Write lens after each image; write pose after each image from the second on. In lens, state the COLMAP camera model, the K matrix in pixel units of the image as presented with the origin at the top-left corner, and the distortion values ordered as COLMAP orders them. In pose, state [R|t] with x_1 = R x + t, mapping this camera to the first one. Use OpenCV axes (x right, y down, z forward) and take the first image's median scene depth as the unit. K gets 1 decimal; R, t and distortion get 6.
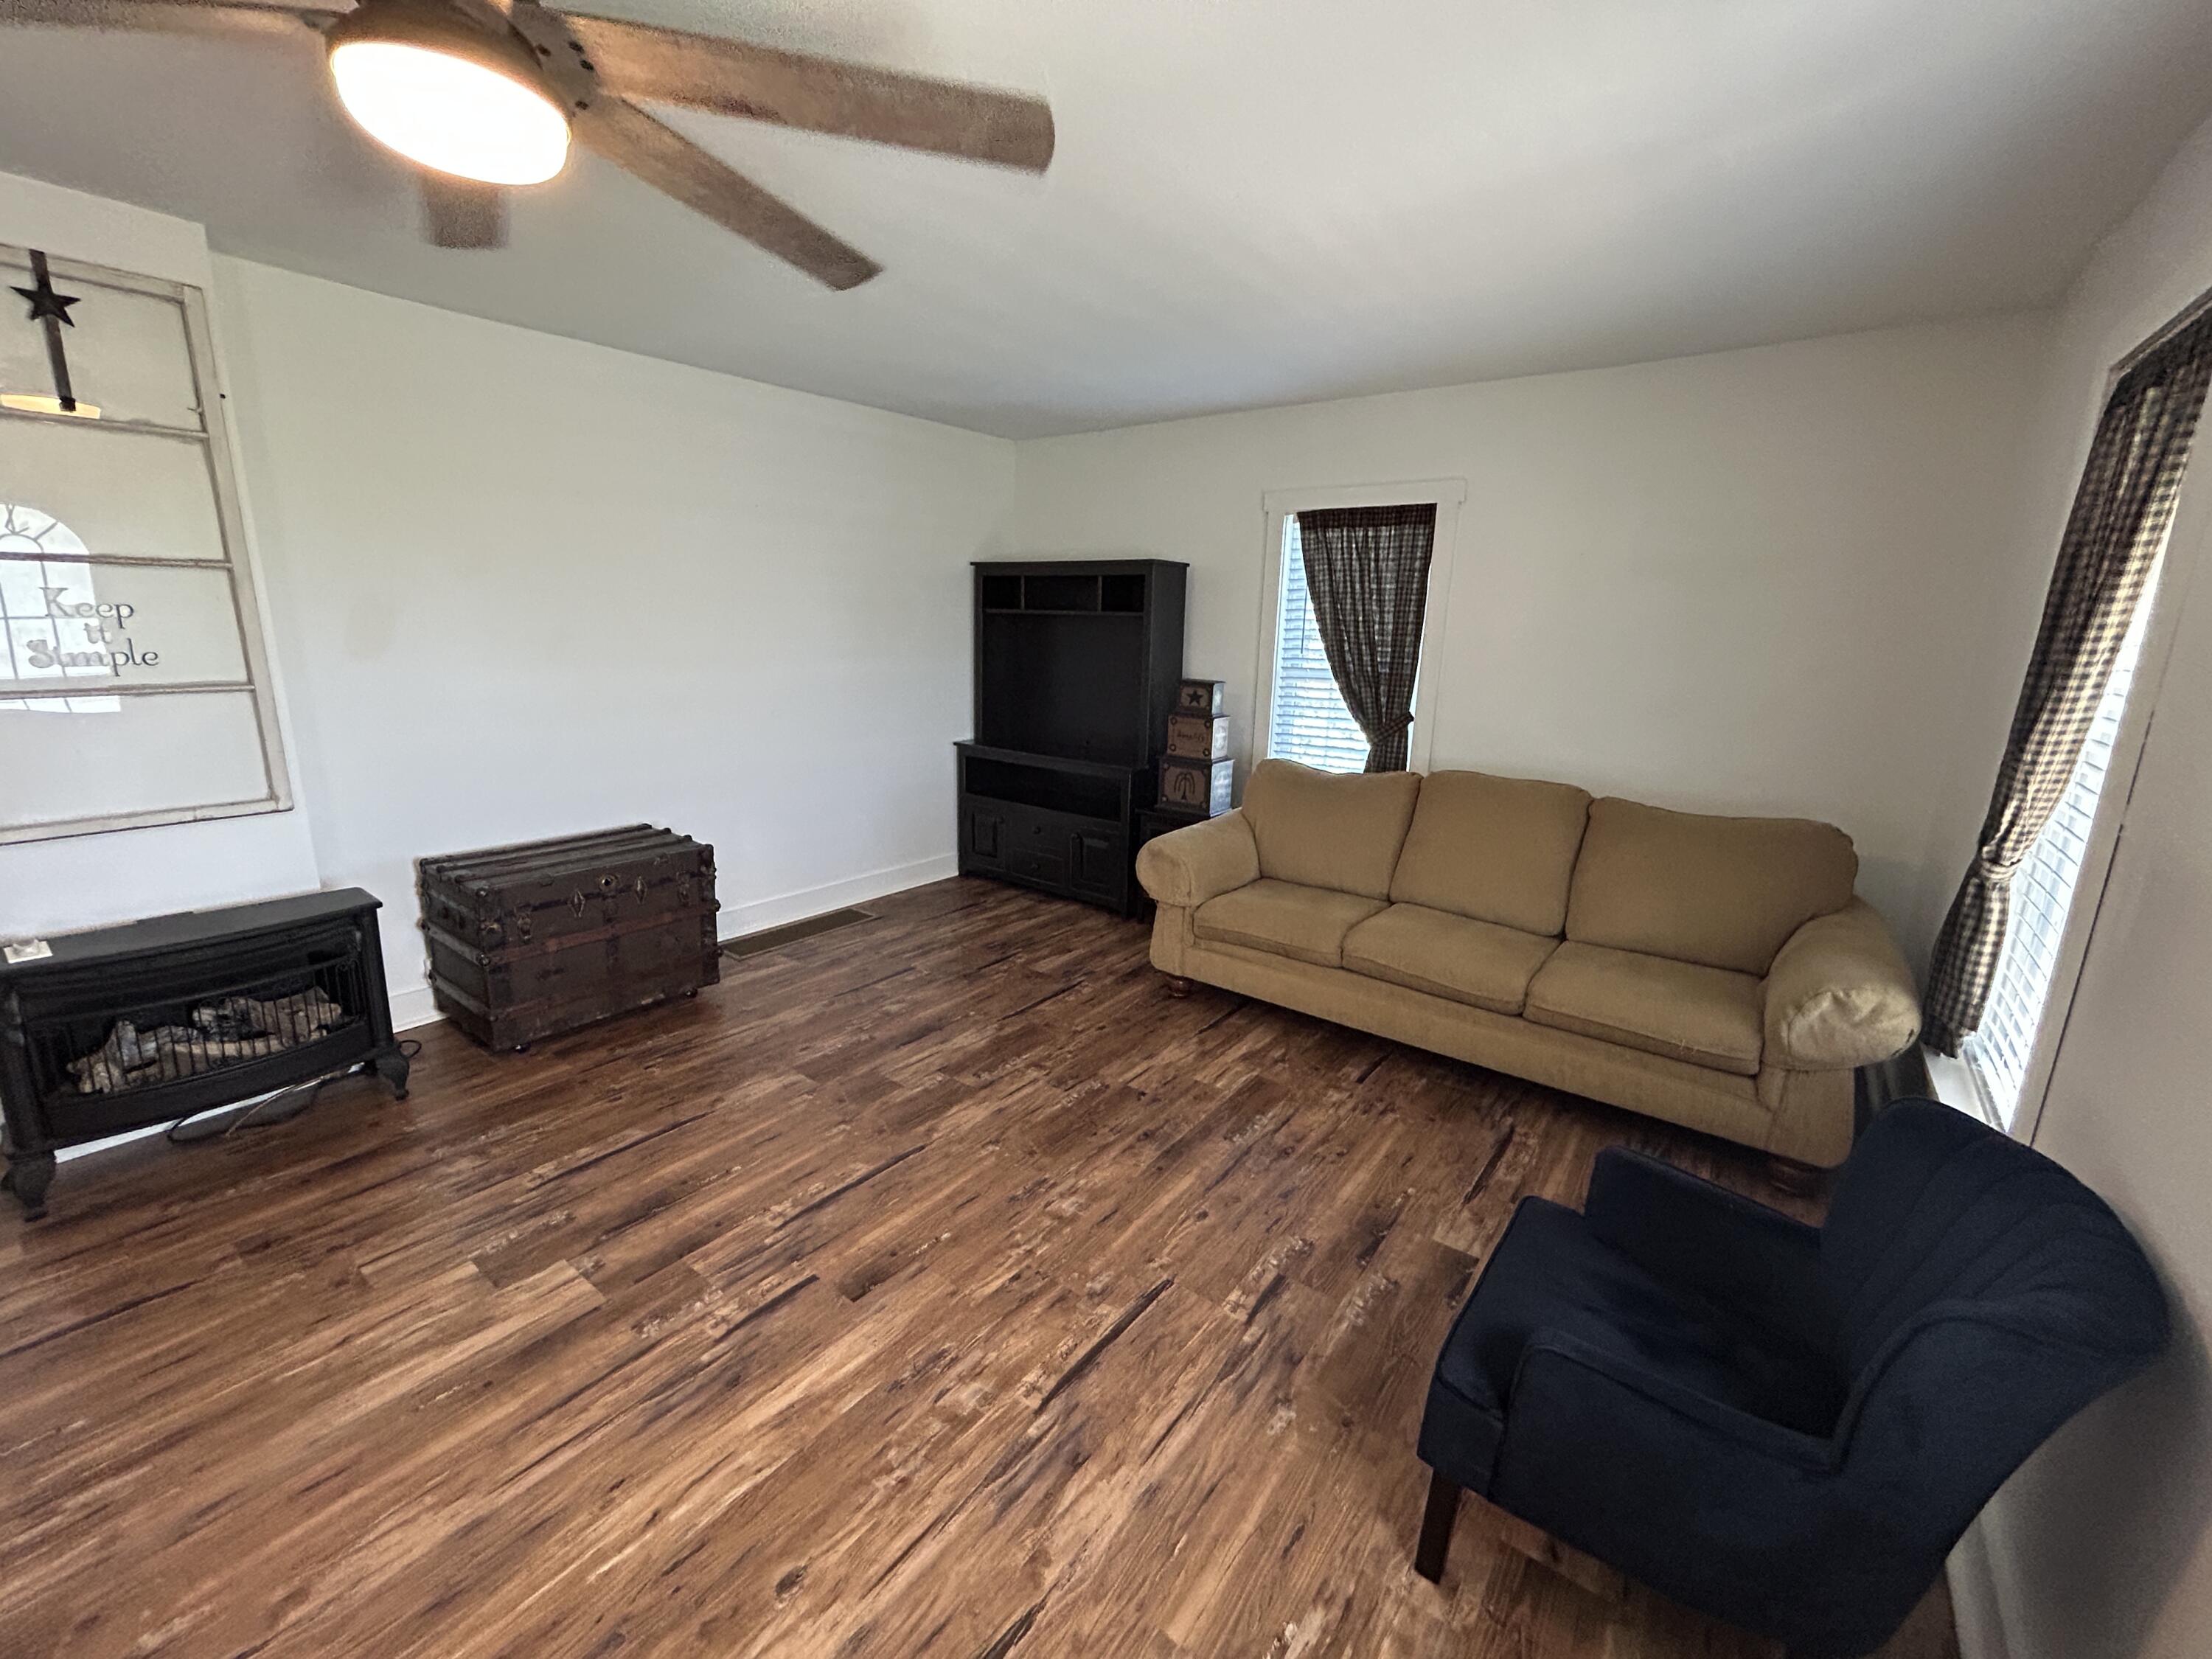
lens RADIAL K [[897.0, 0, 1103.6], [0, 897.0, 830.4], [0, 0, 1]] dist [-0.002261, 0.000725]
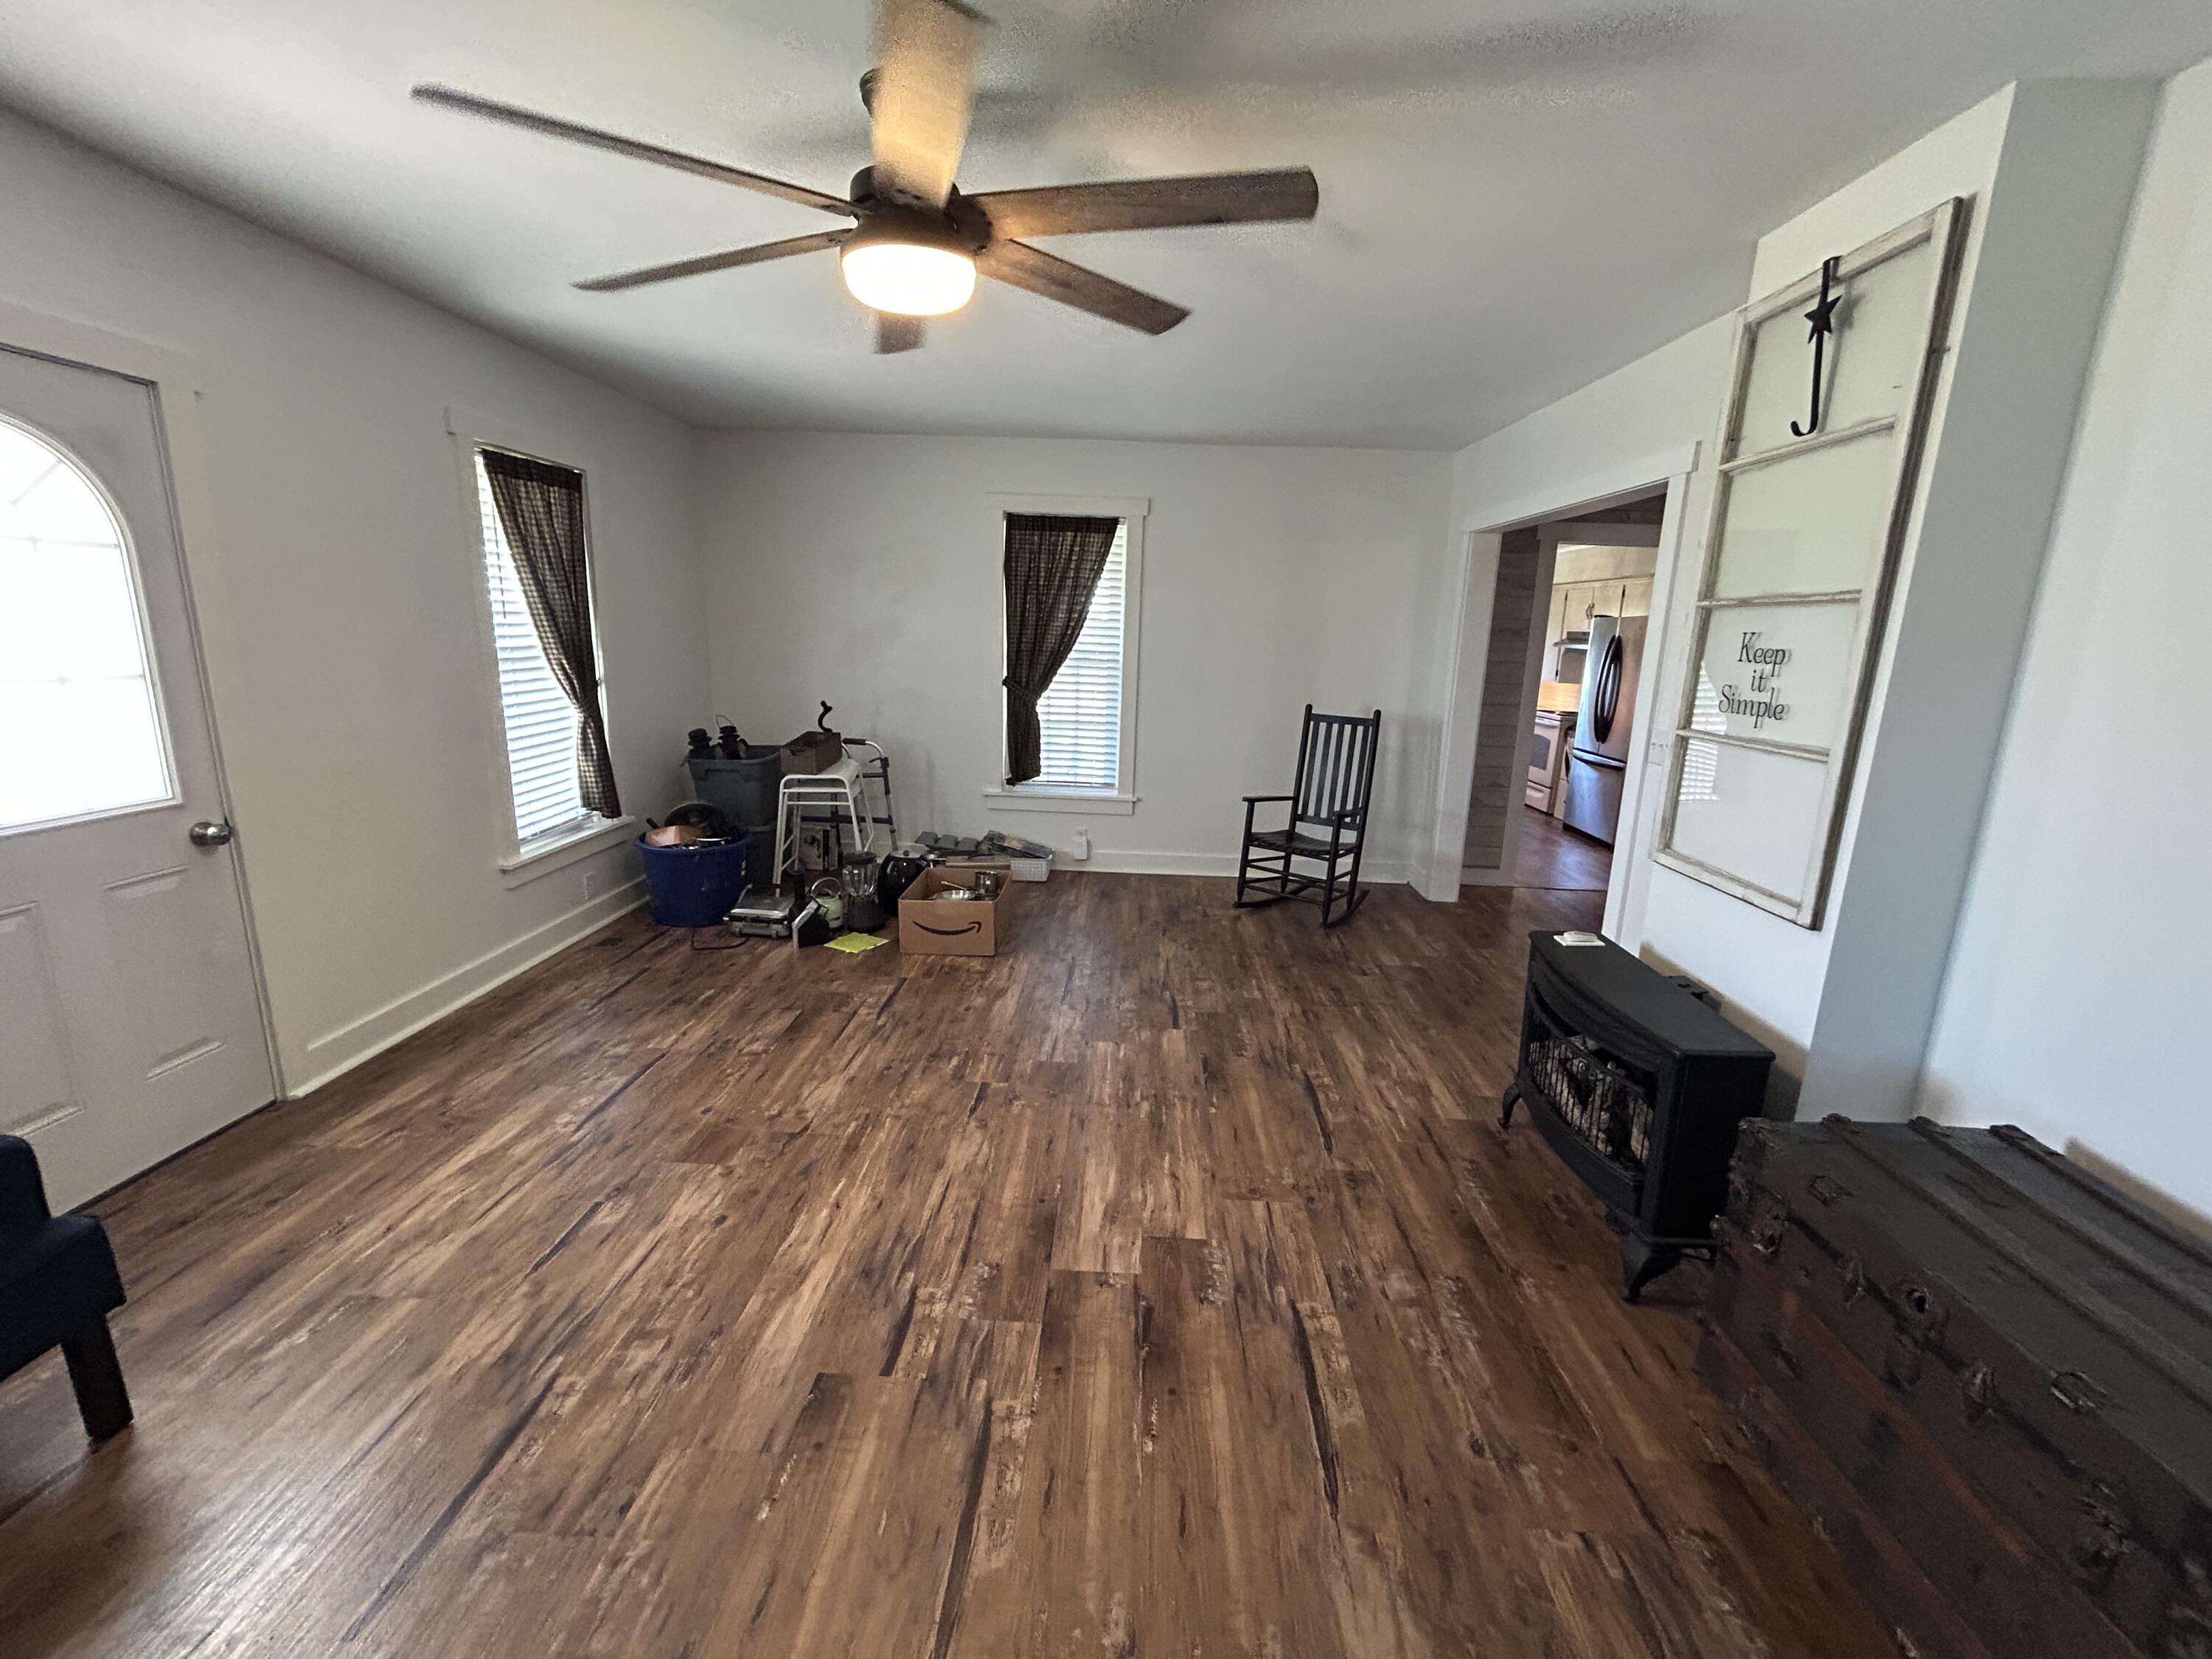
lens RADIAL K [[897.0, 0, 1105.6], [0, 897.0, 826.0], [0, 0, 1]] dist [-0.002261, 0.000725]
pose [[-0.821405, 0.068905, -0.566167, -0.038037], [-0.185924, 0.906101, 0.380018, -0.291170], [0.539190, 0.417412, -0.731465, 1.291398]]
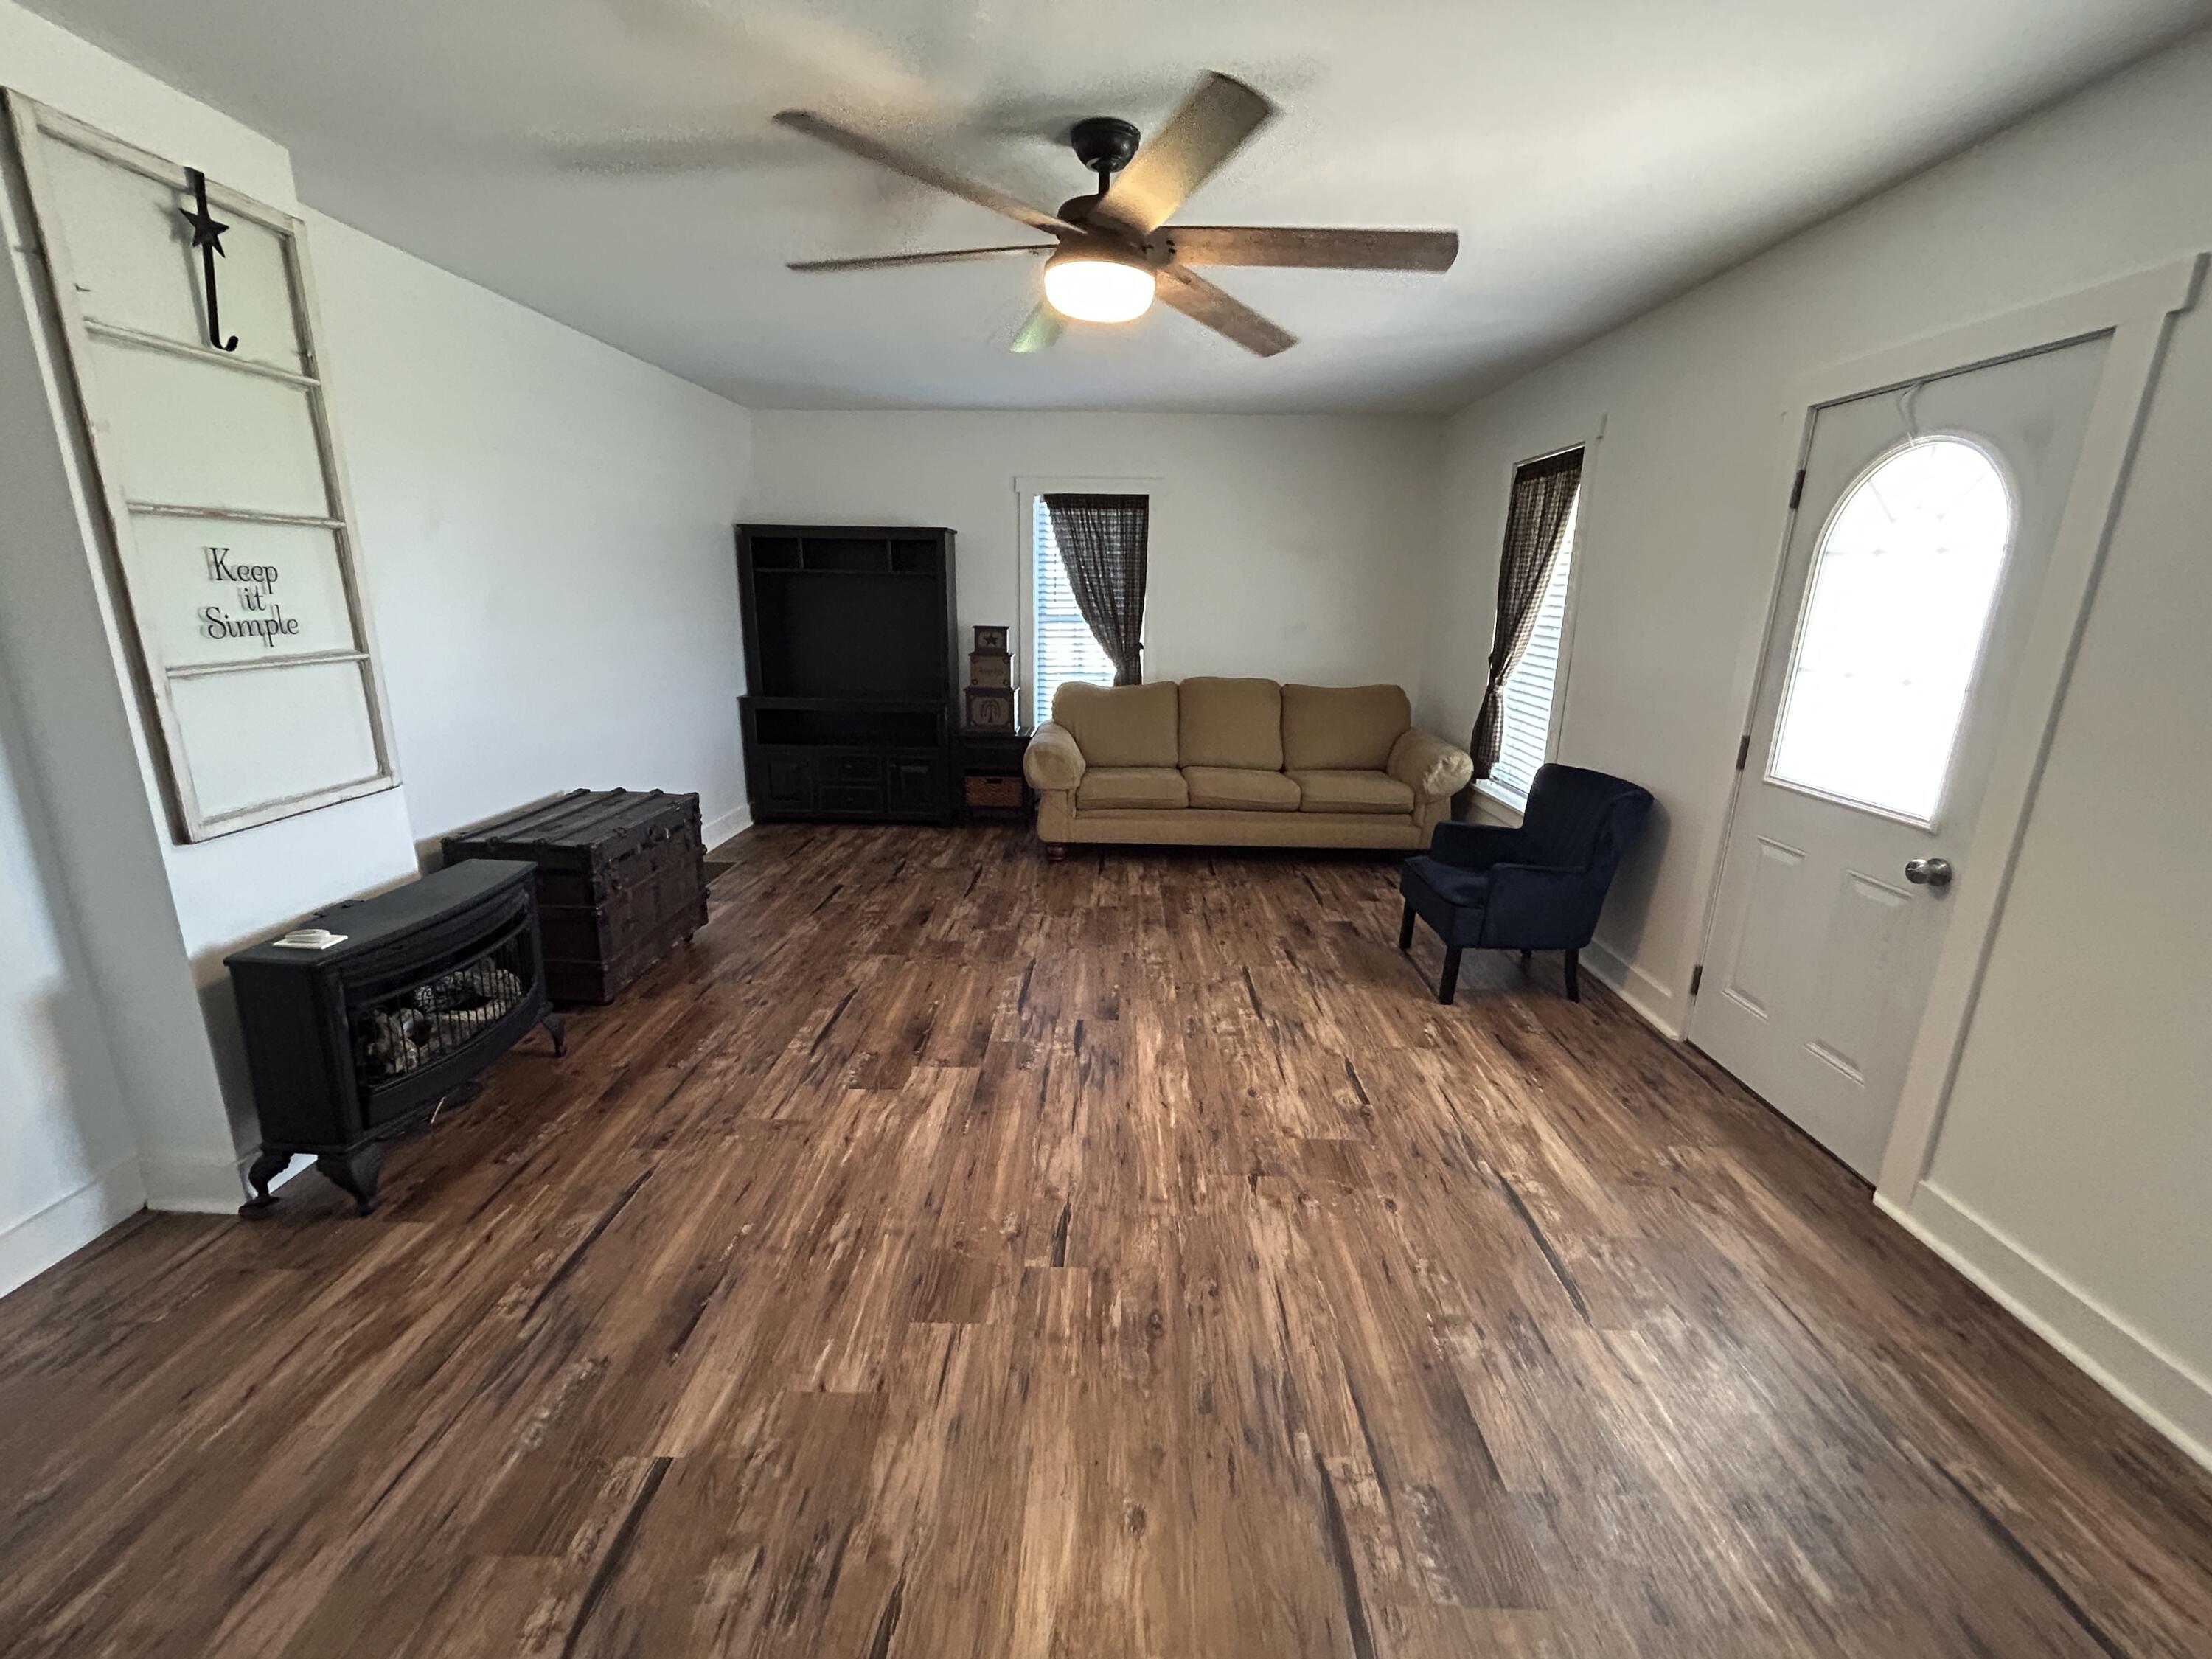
lens RADIAL K [[897.0, 0, 1107.3], [0, 897.0, 829.6], [0, 0, 1]] dist [-0.002261, 0.000725]
pose [[0.808119, -0.164975, 0.565444, -0.917844], [0.140269, 0.986259, 0.087284, 0.049201], [-0.572073, 0.008778, 0.820155, -0.221673]]
